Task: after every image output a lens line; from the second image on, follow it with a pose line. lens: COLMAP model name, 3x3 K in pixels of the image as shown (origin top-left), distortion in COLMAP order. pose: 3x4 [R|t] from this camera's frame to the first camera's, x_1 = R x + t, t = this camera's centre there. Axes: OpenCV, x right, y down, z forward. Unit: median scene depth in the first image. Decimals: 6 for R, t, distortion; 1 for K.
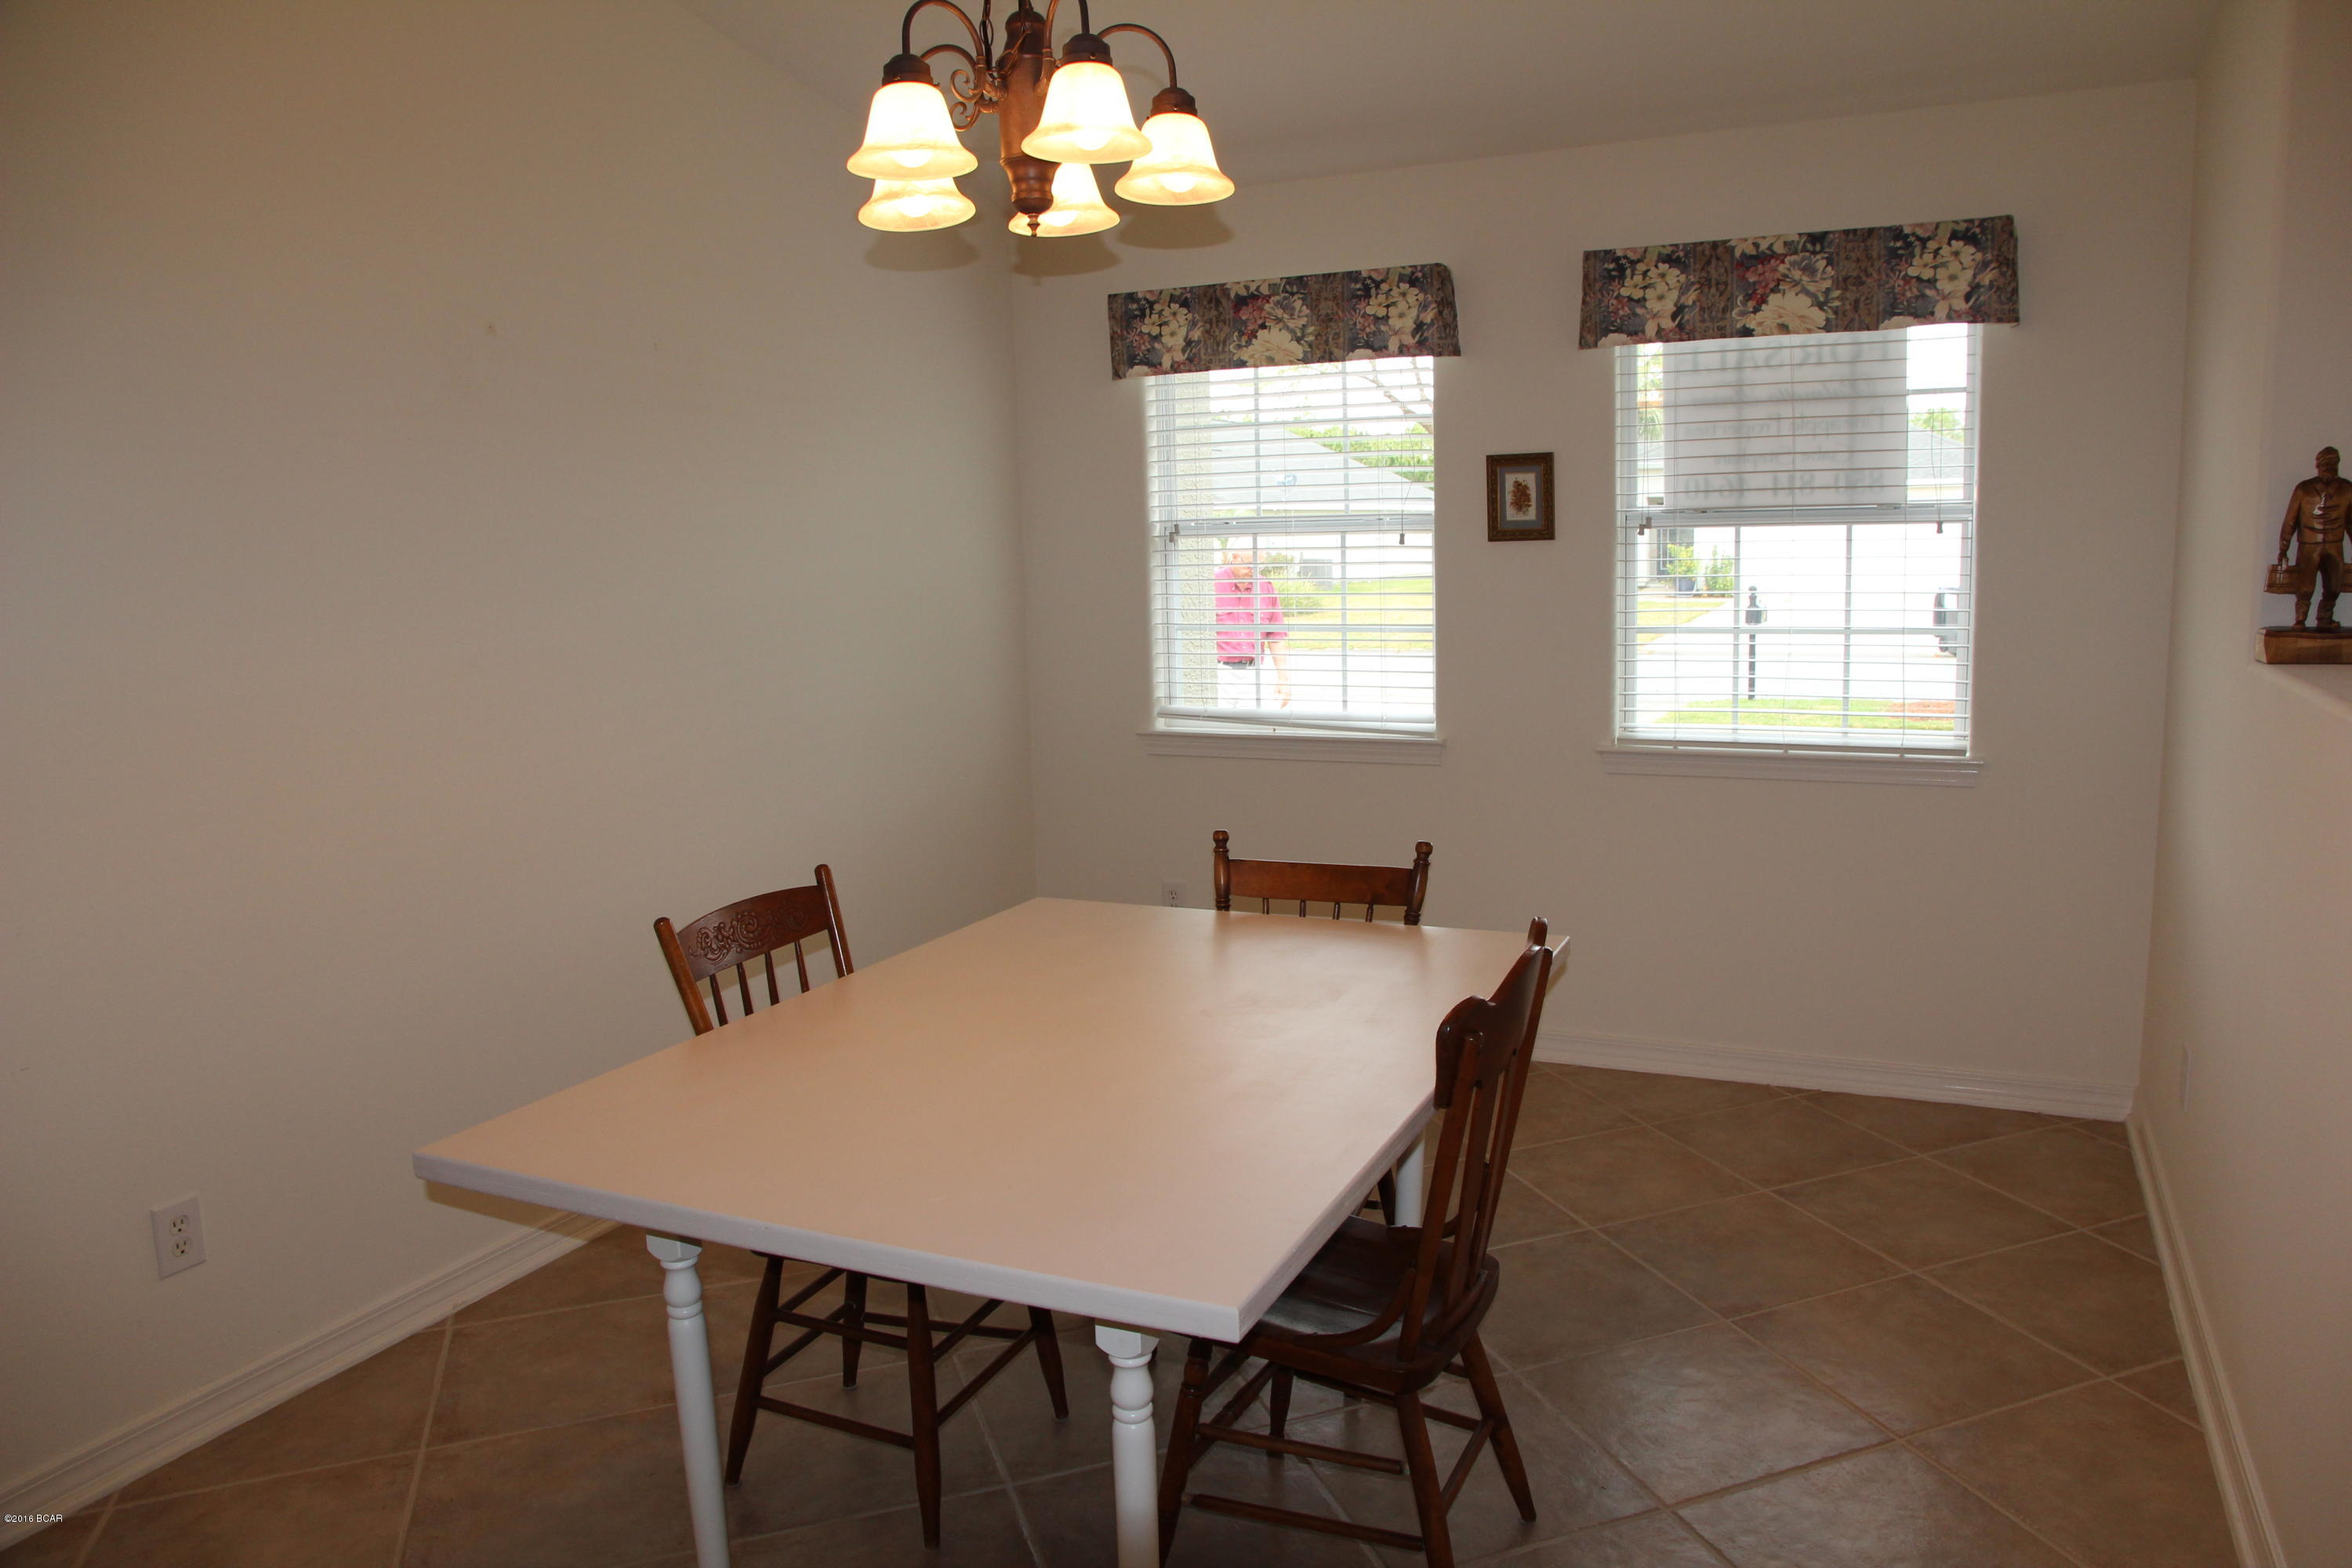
lens RADIAL K [[1625.0, 0, 1203.5], [0, 1625.0, 782.2], [0, 0, 1]] dist [-0.118124, 0.090207]
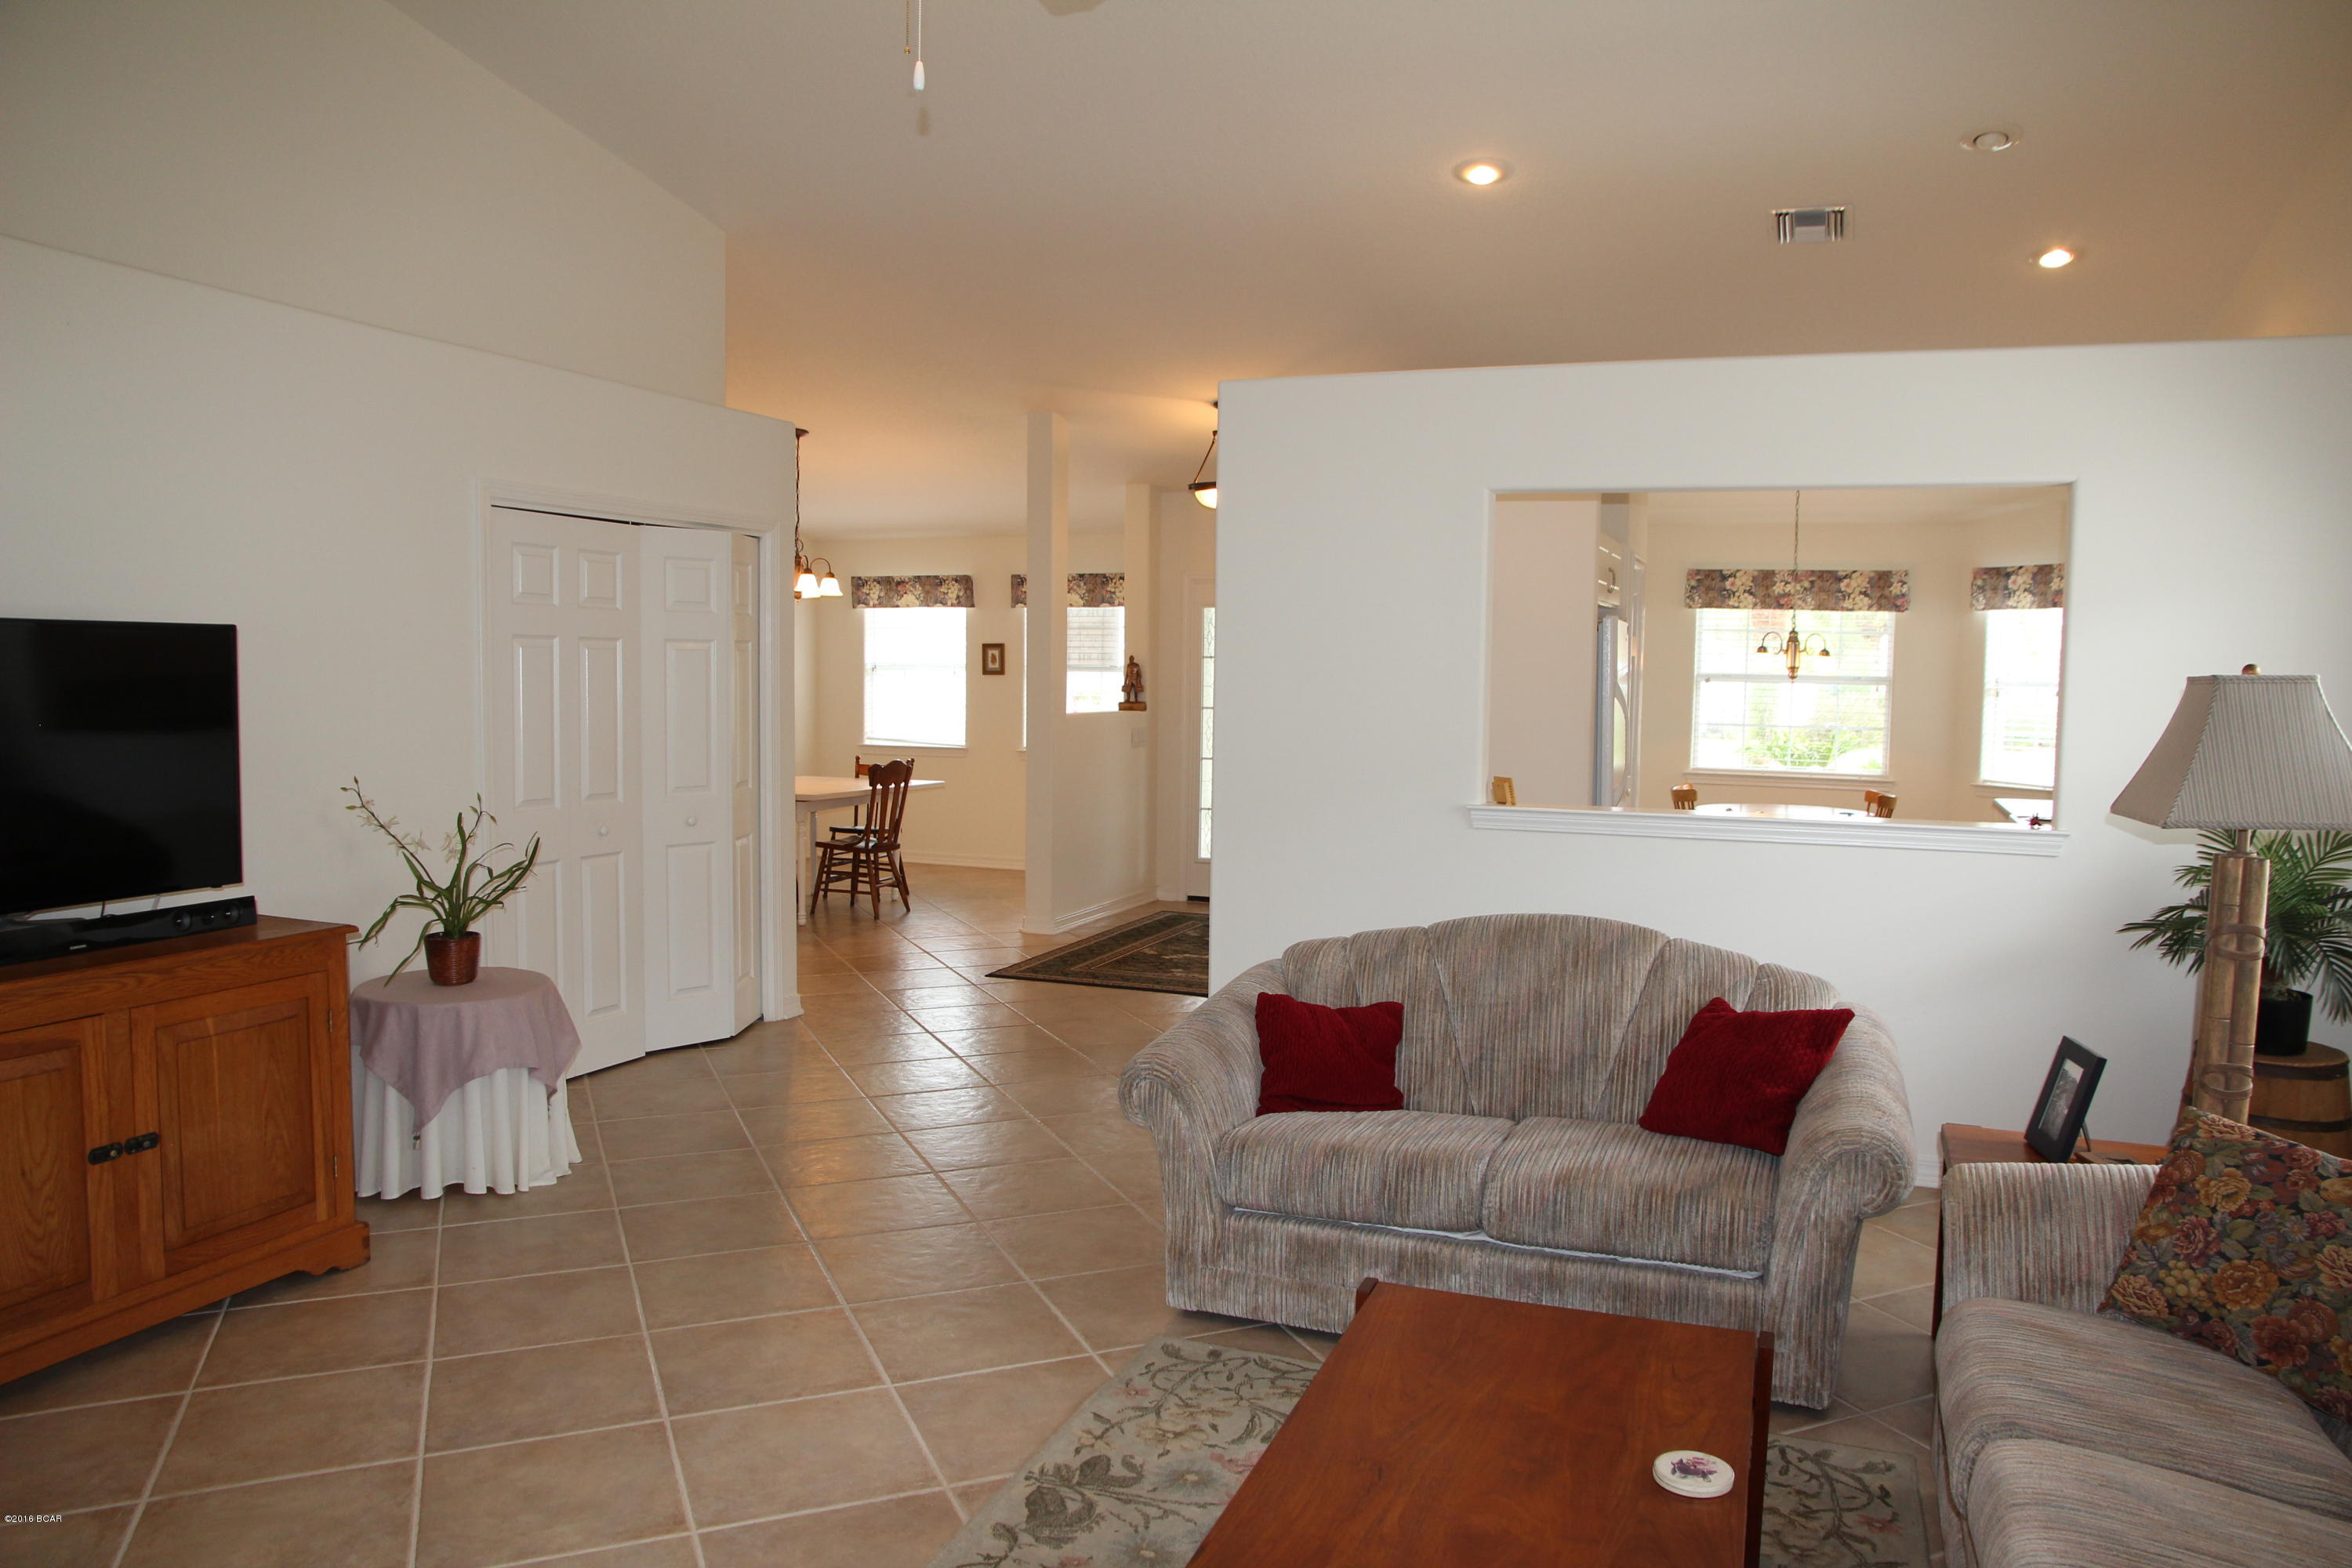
lens RADIAL K [[1625.0, 0, 1203.5], [0, 1625.0, 782.2], [0, 0, 1]] dist [-0.118124, 0.090207]
pose [[0.996434, 0.032860, 0.077713, 0.344840], [-0.026379, 0.996200, -0.083003, 0.253408], [-0.080146, 0.080657, 0.993515, -1.764354]]
